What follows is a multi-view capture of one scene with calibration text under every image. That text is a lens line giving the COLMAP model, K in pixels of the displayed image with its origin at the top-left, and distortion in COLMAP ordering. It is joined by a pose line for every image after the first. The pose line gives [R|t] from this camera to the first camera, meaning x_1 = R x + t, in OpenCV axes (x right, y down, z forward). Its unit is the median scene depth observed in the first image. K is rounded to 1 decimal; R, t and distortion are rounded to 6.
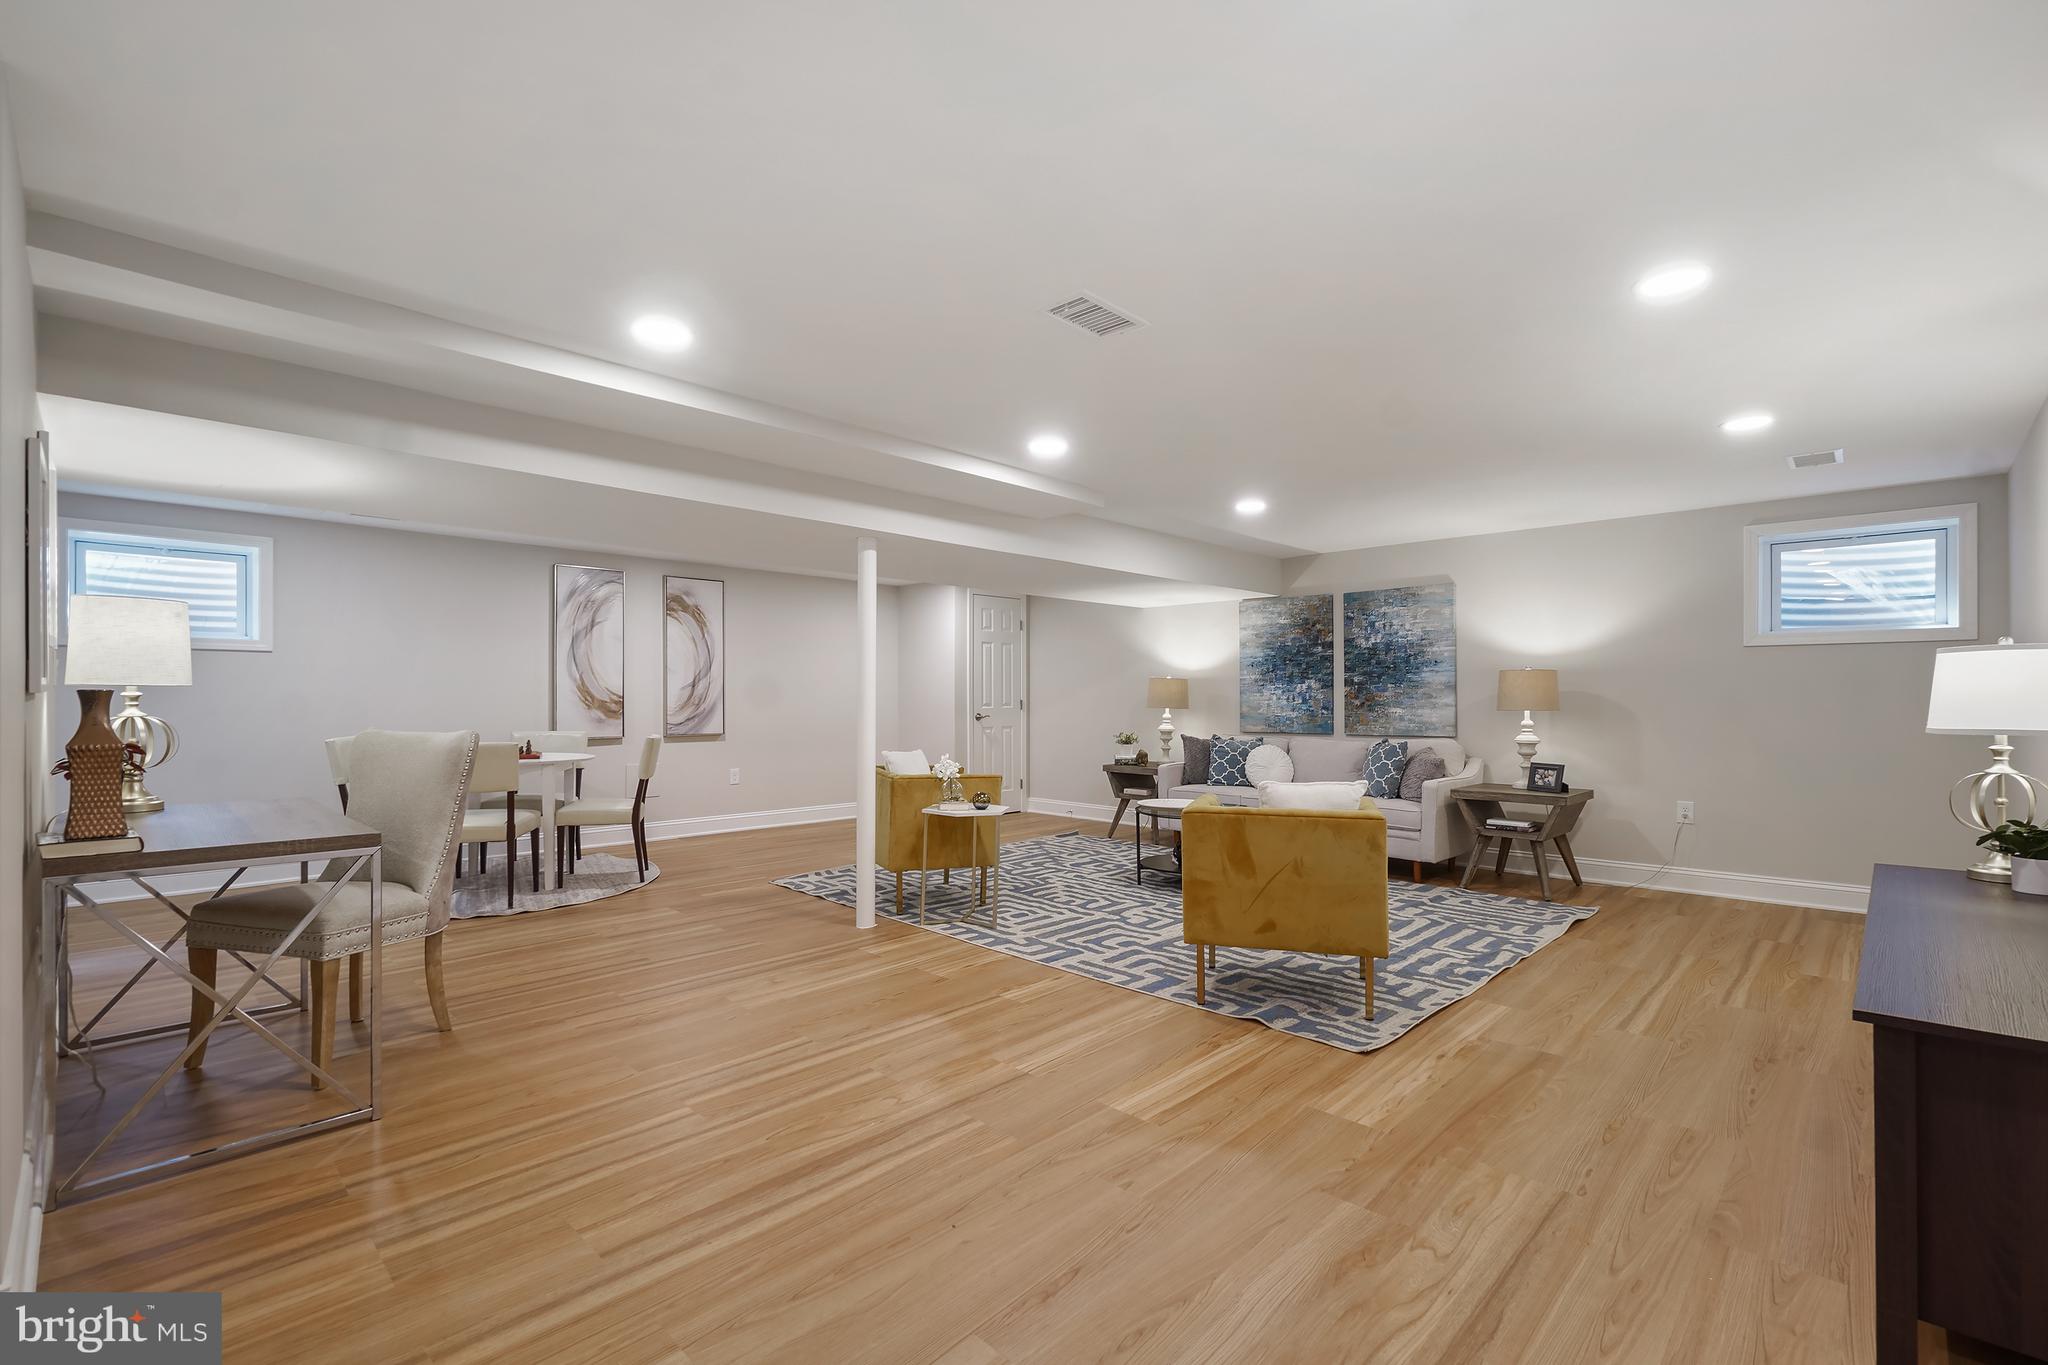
lens RADIAL K [[901.1, 0, 1029.9], [0, 901.1, 692.4], [0, 0, 1]] dist [-0.001220, -0.002511]
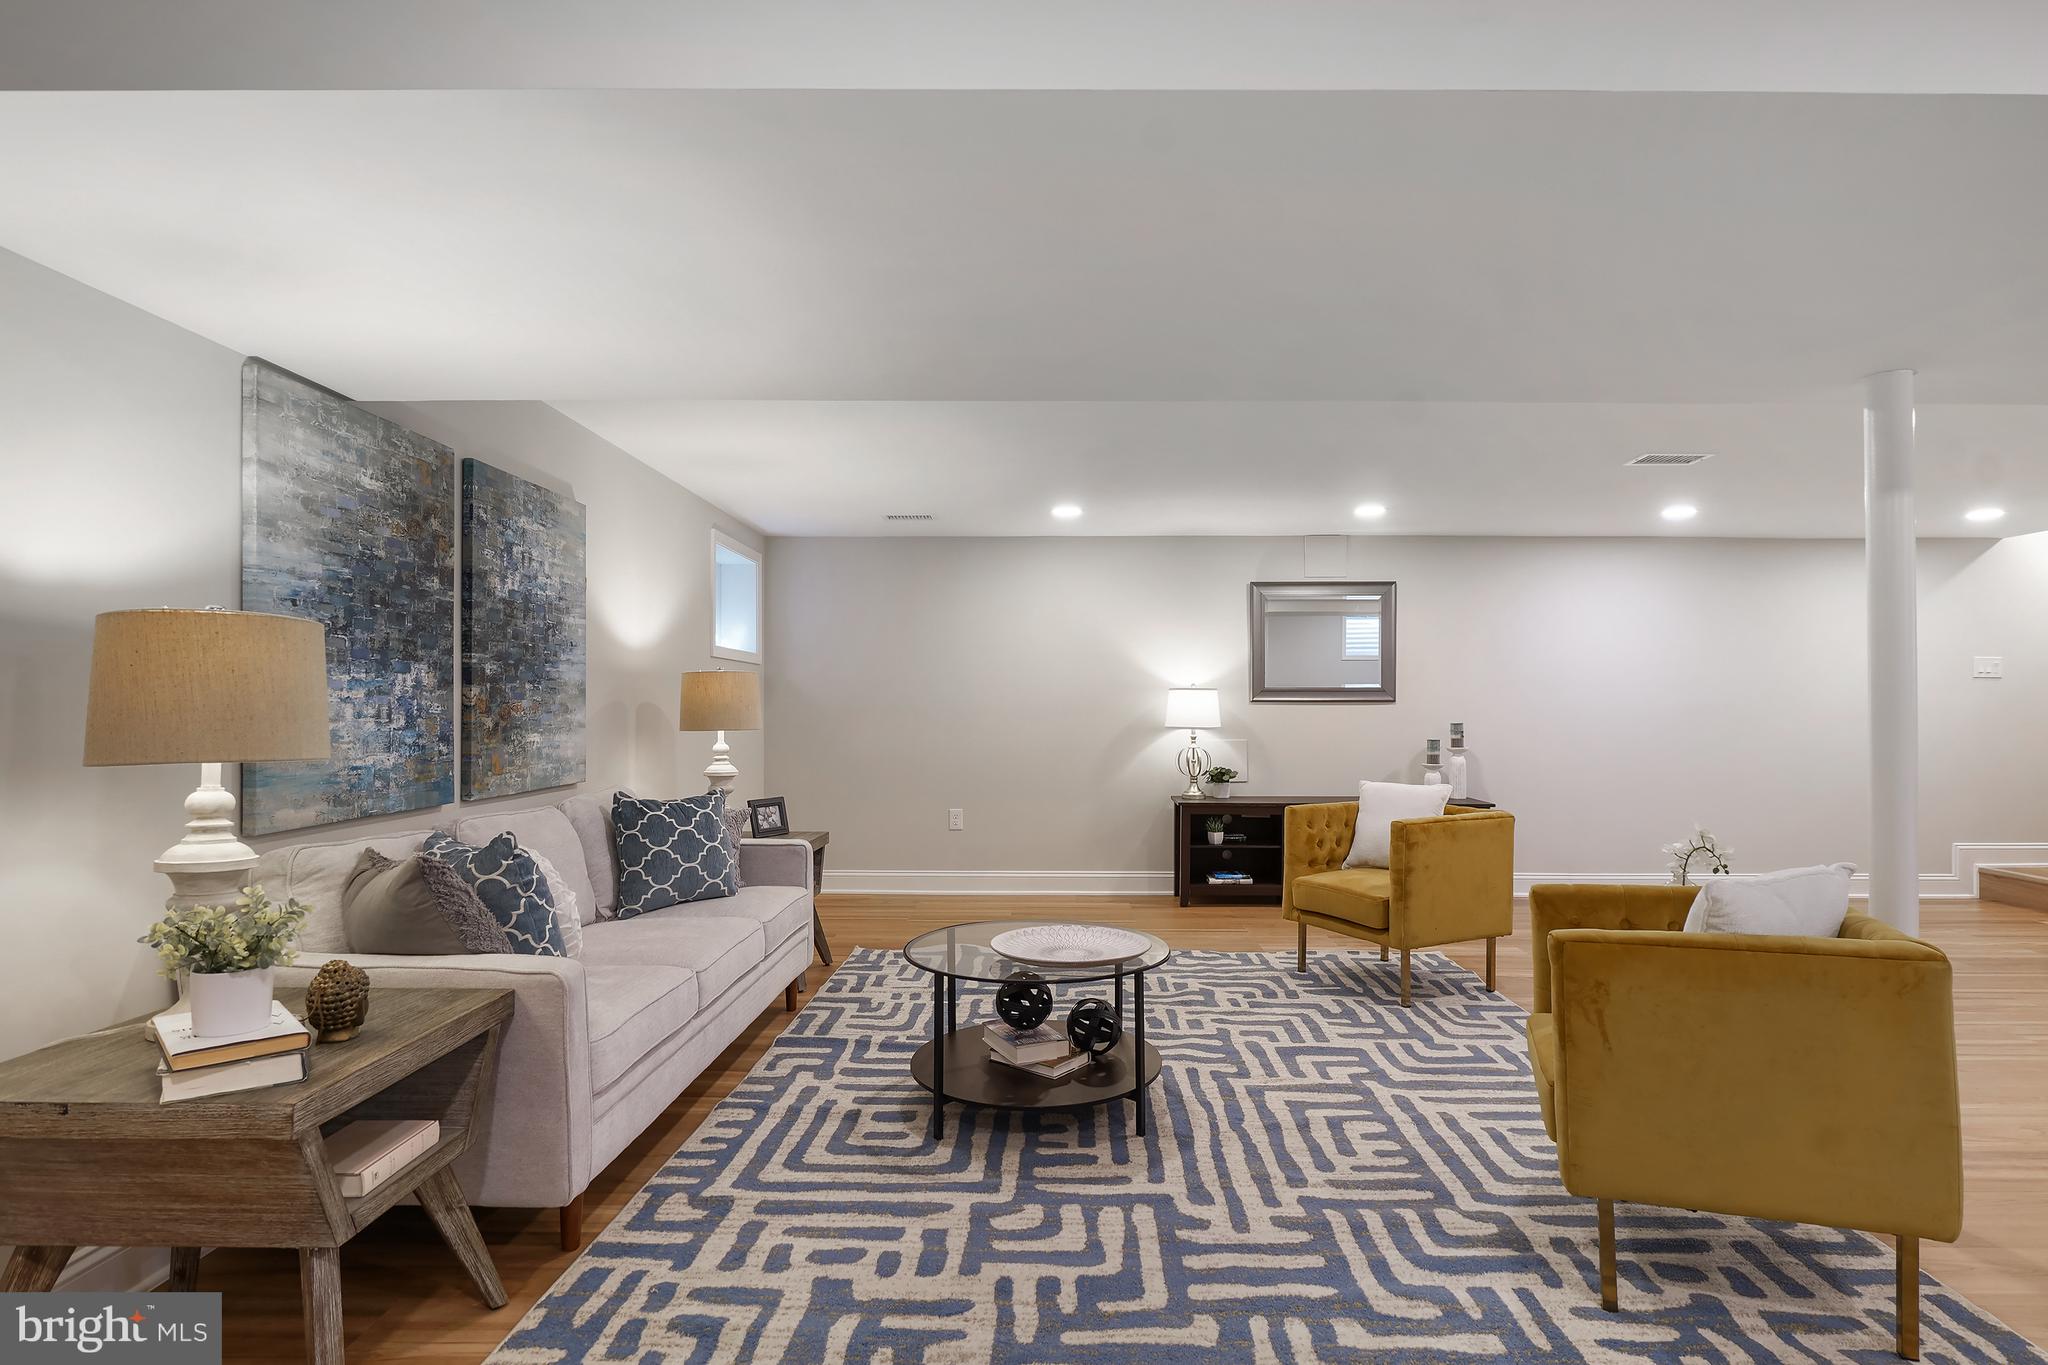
lens RADIAL K [[1077.6, 0, 1028.9], [0, 1077.6, 696.5], [0, 0, 1]] dist [-0.000598, 0.000132]
pose [[-0.693953, 0.011138, 0.719934, -0.178986], [-0.002454, 0.999838, -0.017834, 0.006938], [-0.720016, -0.014142, -0.693813, 1.131581]]
